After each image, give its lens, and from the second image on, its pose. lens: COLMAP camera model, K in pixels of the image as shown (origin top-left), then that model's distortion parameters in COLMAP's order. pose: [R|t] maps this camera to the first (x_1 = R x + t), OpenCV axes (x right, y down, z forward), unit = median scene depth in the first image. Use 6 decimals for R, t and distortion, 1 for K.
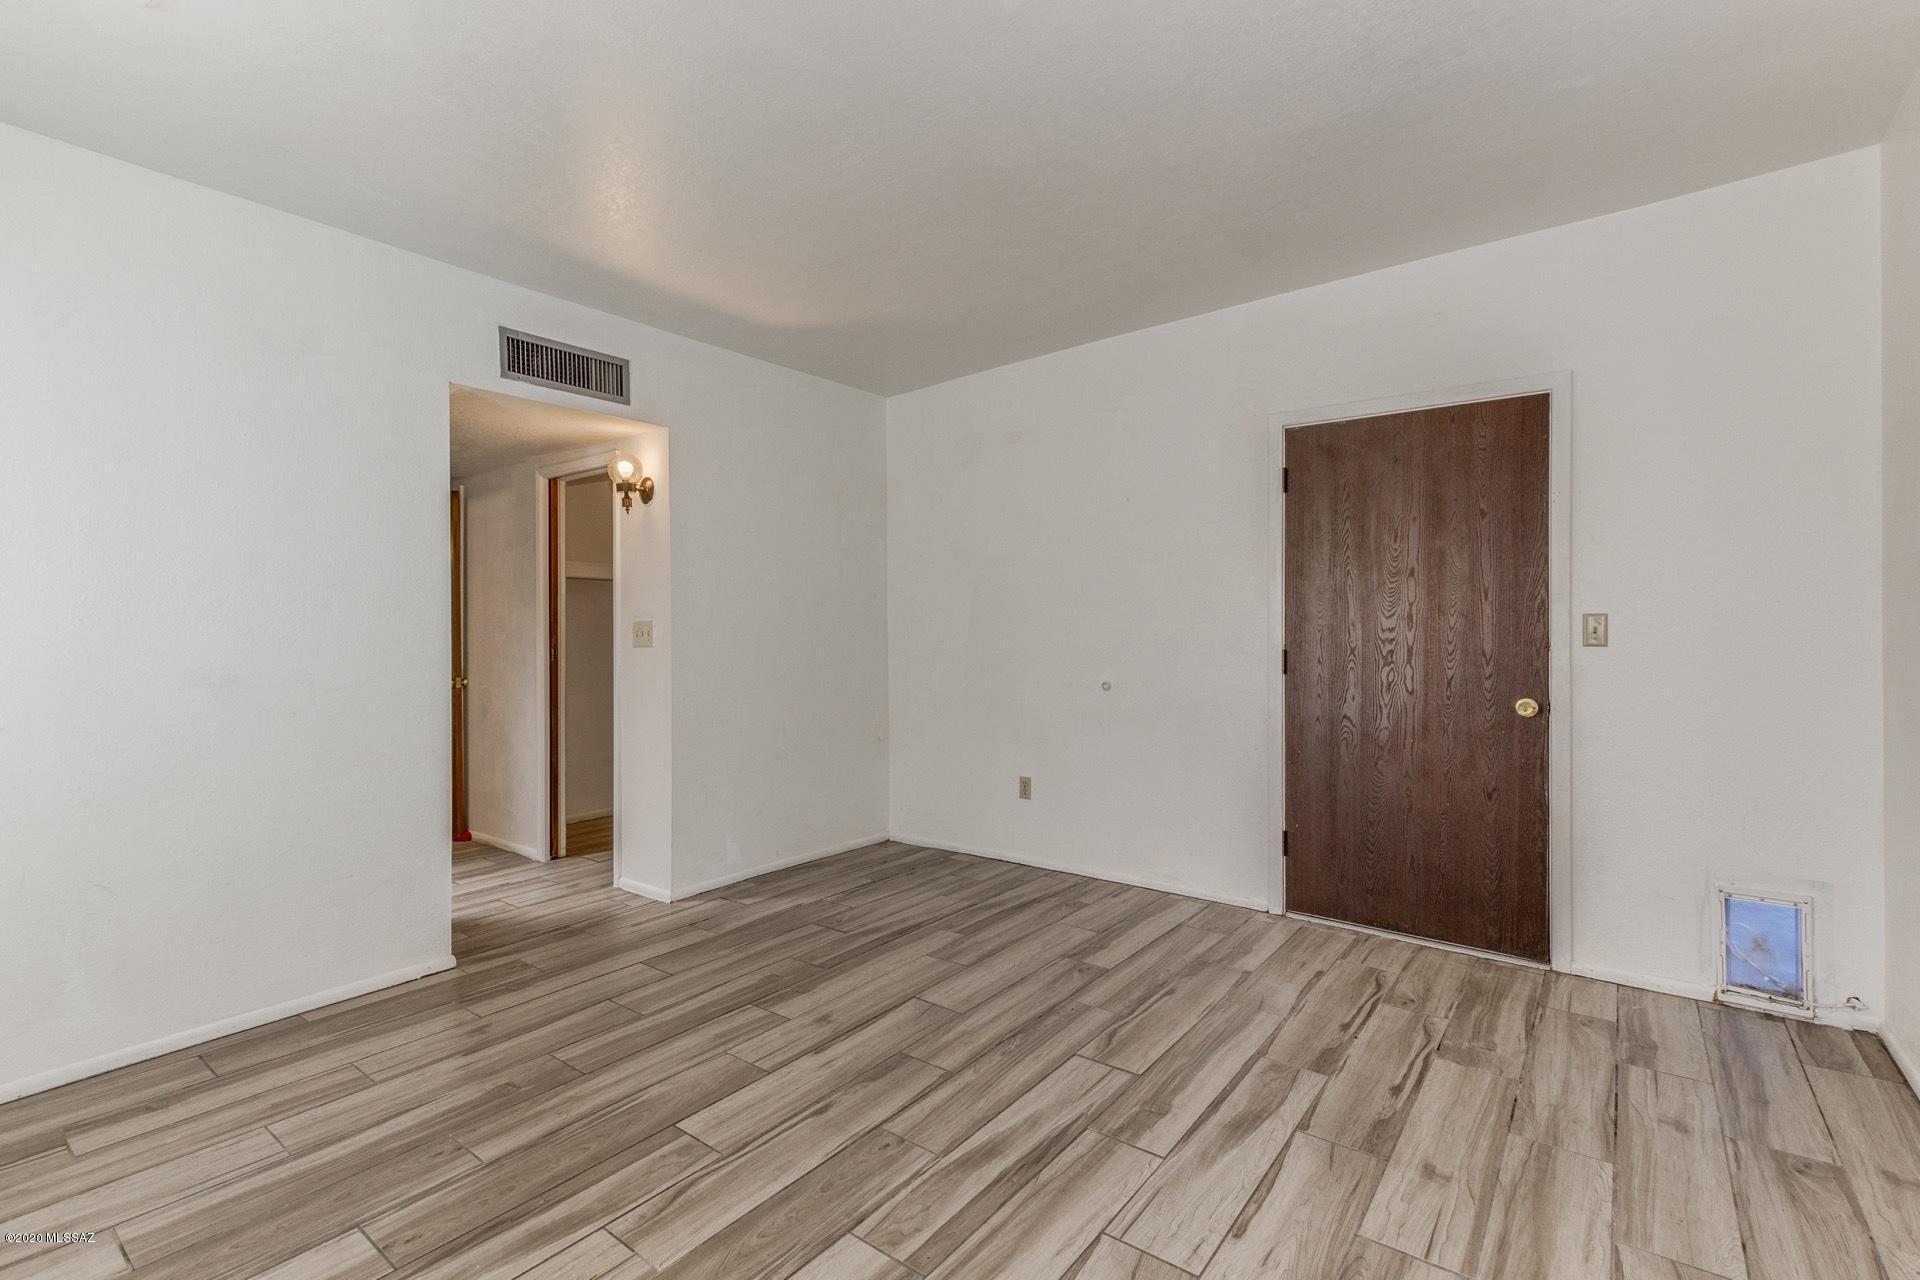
lens RADIAL K [[871.3, 0, 956.2], [0, 871.3, 642.1], [0, 0, 1]] dist [0.006048, -0.000324]
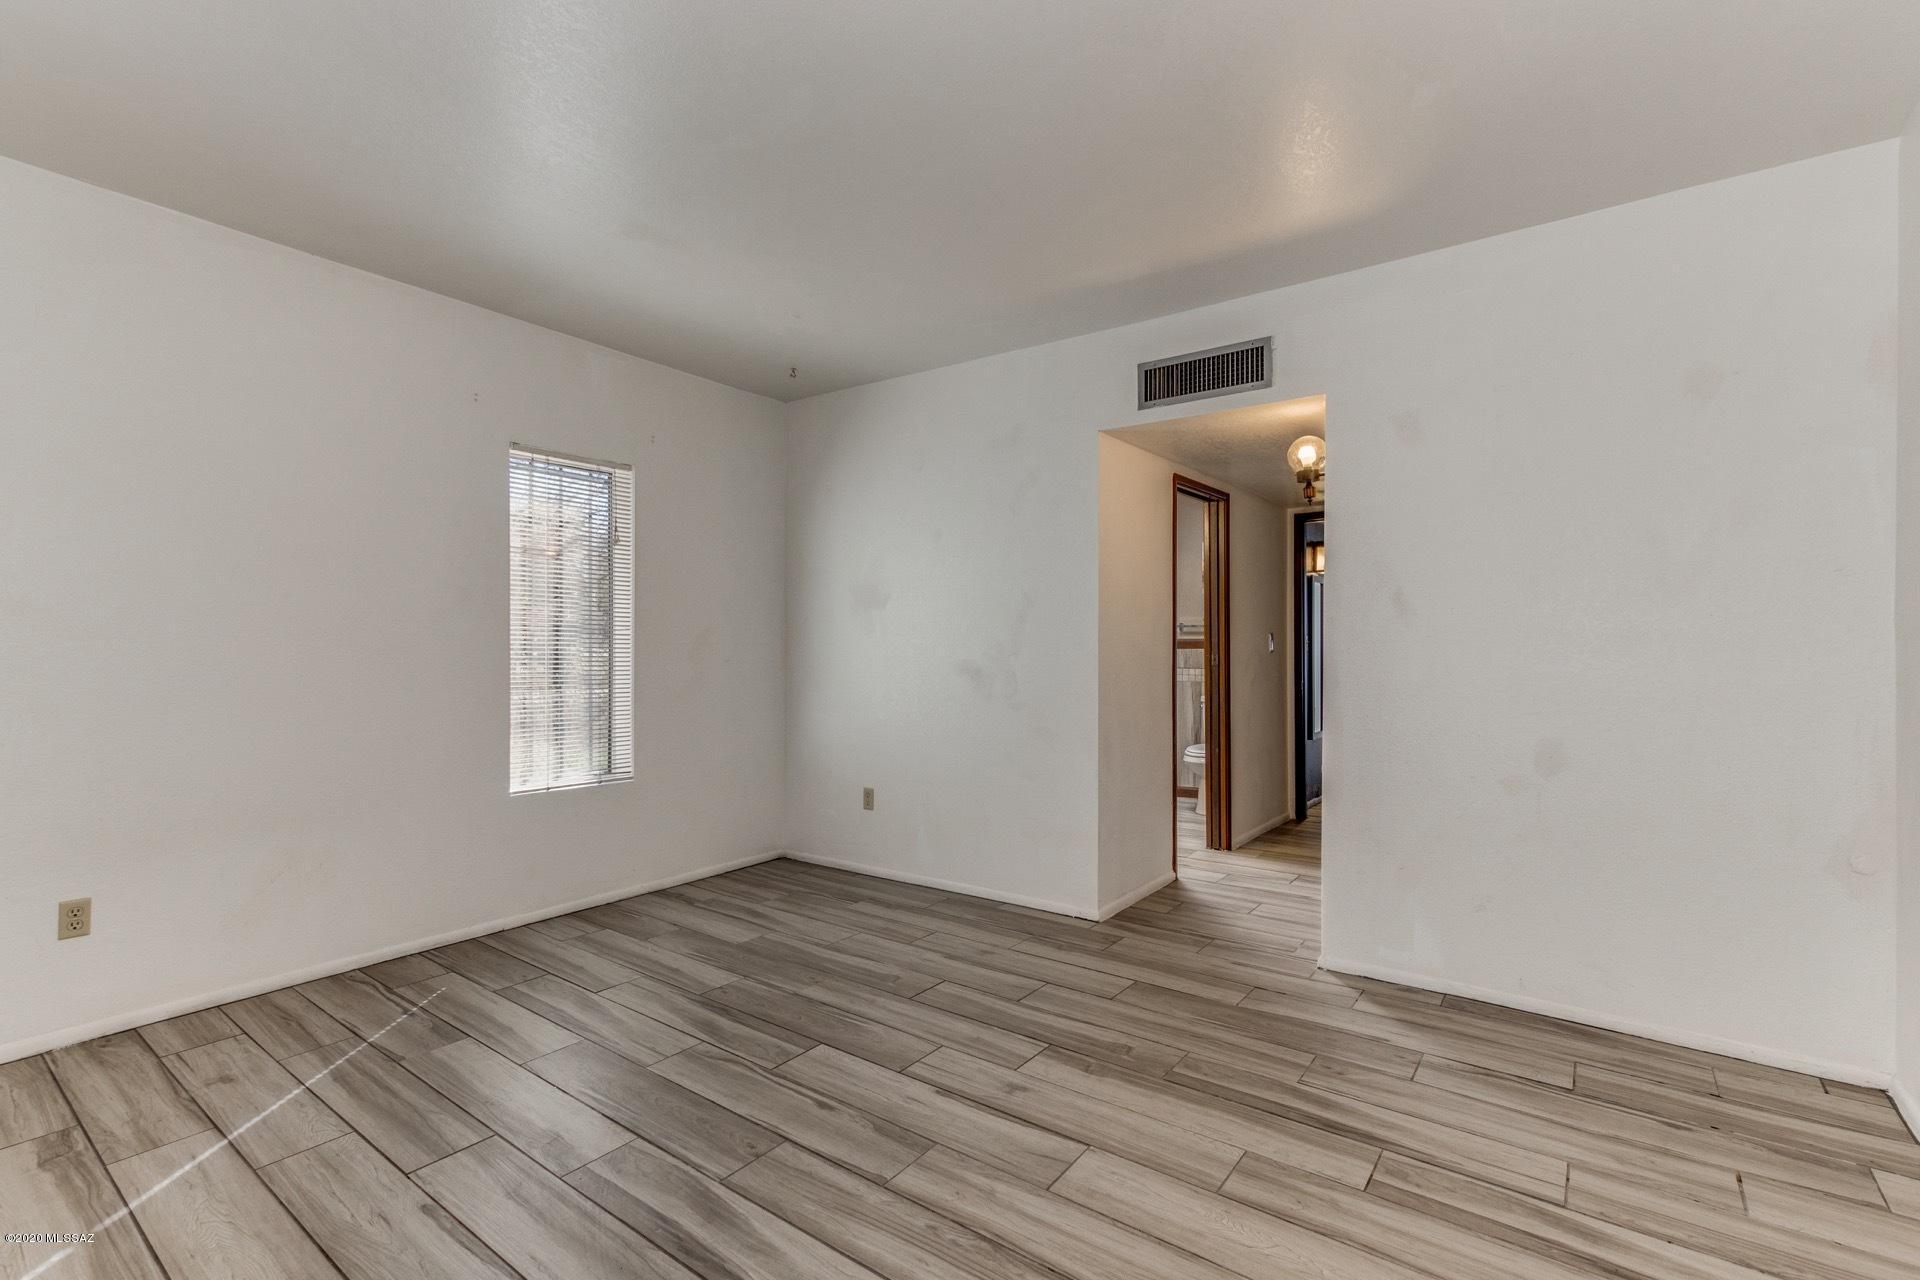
lens RADIAL K [[871.3, 0, 956.2], [0, 871.3, 642.1], [0, 0, 1]] dist [0.006048, -0.000324]
pose [[0.014092, 0.008718, -0.999863, 0.708893], [-0.013408, 0.999874, 0.008529, -0.018303], [0.999811, 0.013286, 0.014207, 0.918668]]
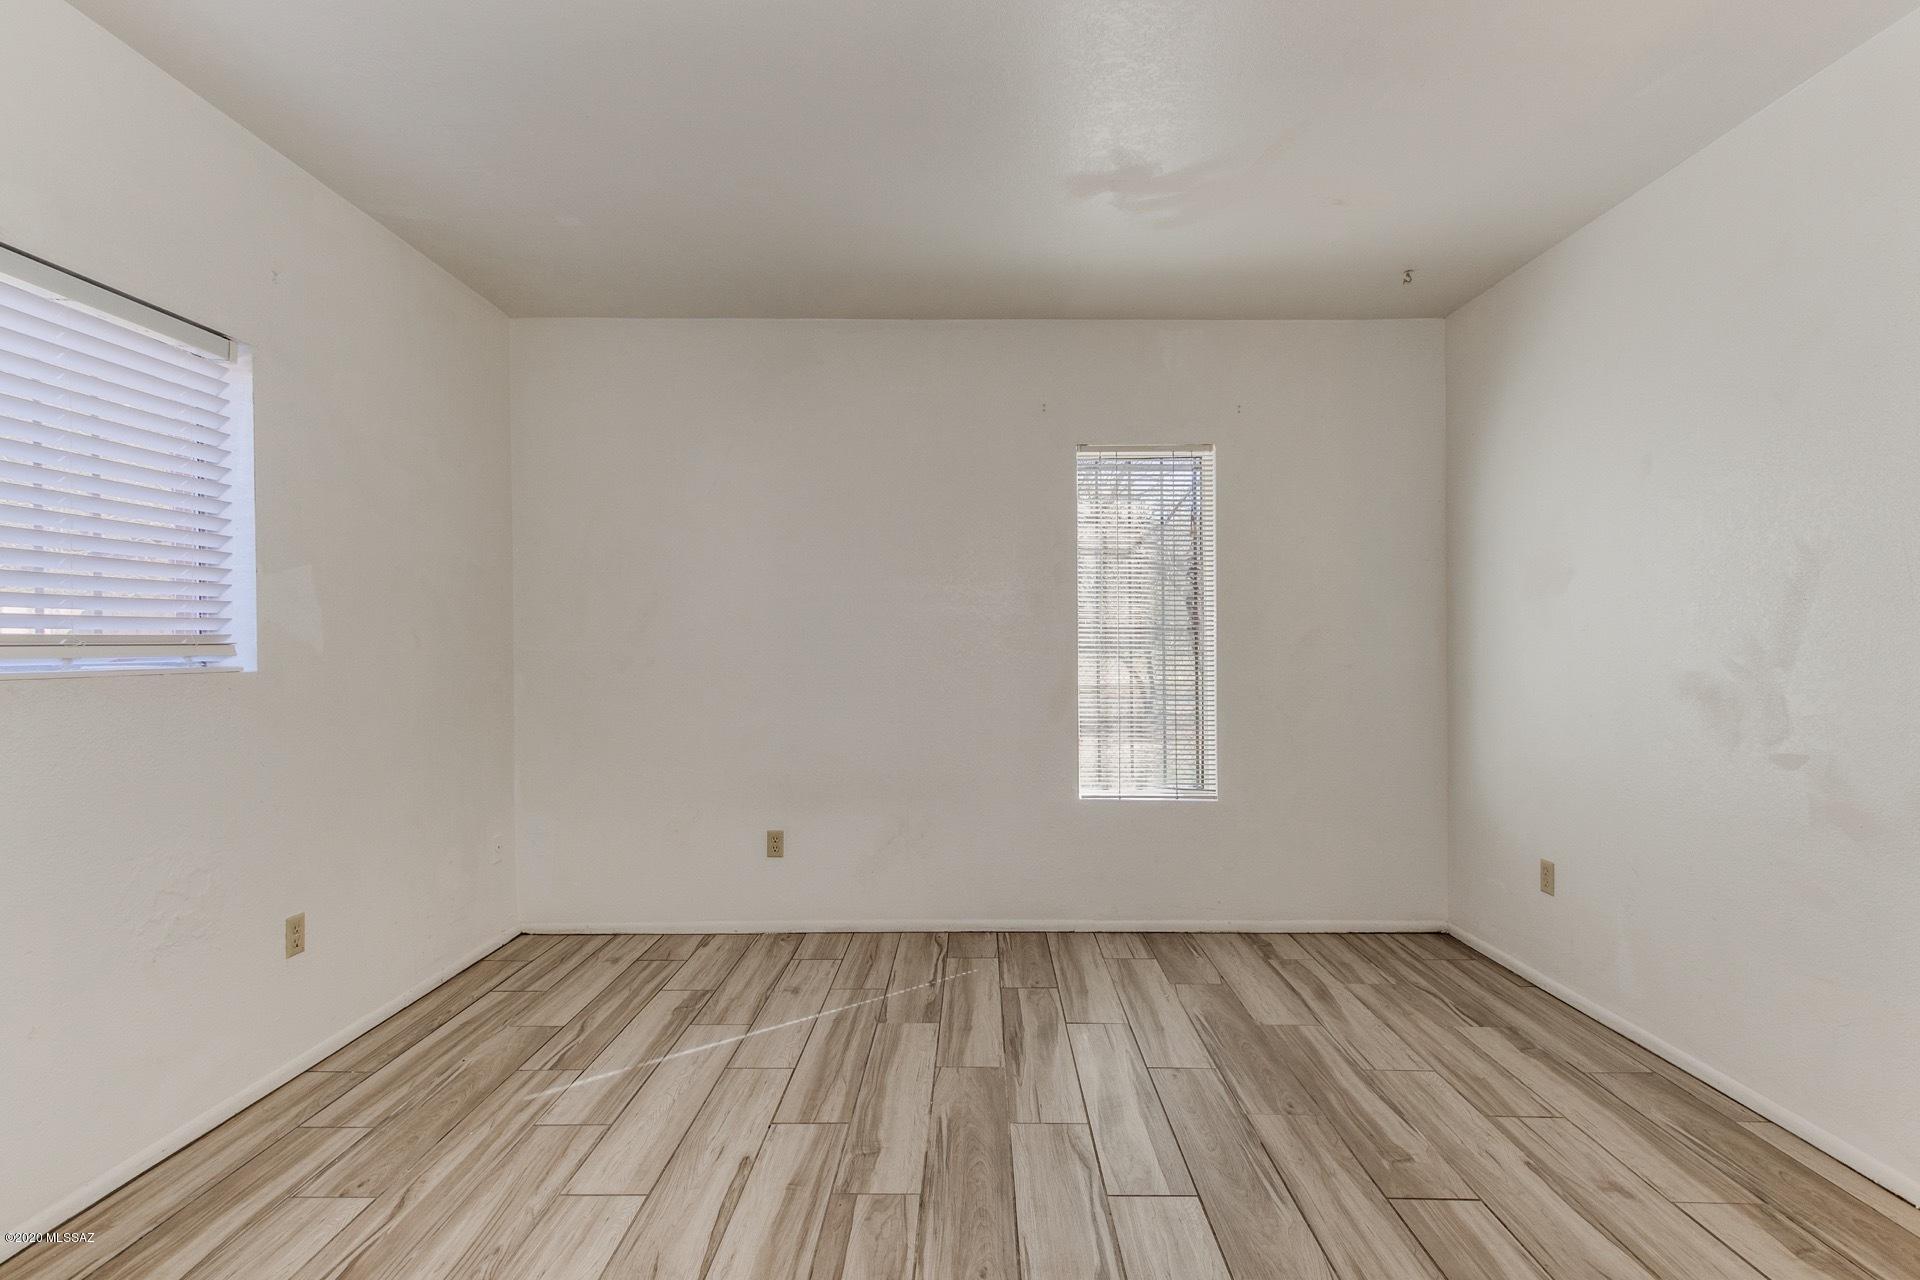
lens RADIAL K [[905.6, 0, 952.3], [0, 905.6, 644.9], [0, 0, 1]] dist [0.014947, -0.000249]
pose [[-0.802879, 0.014722, -0.595960, 0.337195], [0.004910, 0.999824, 0.018085, -0.023514], [0.596122, 0.011594, -0.802810, 1.257910]]
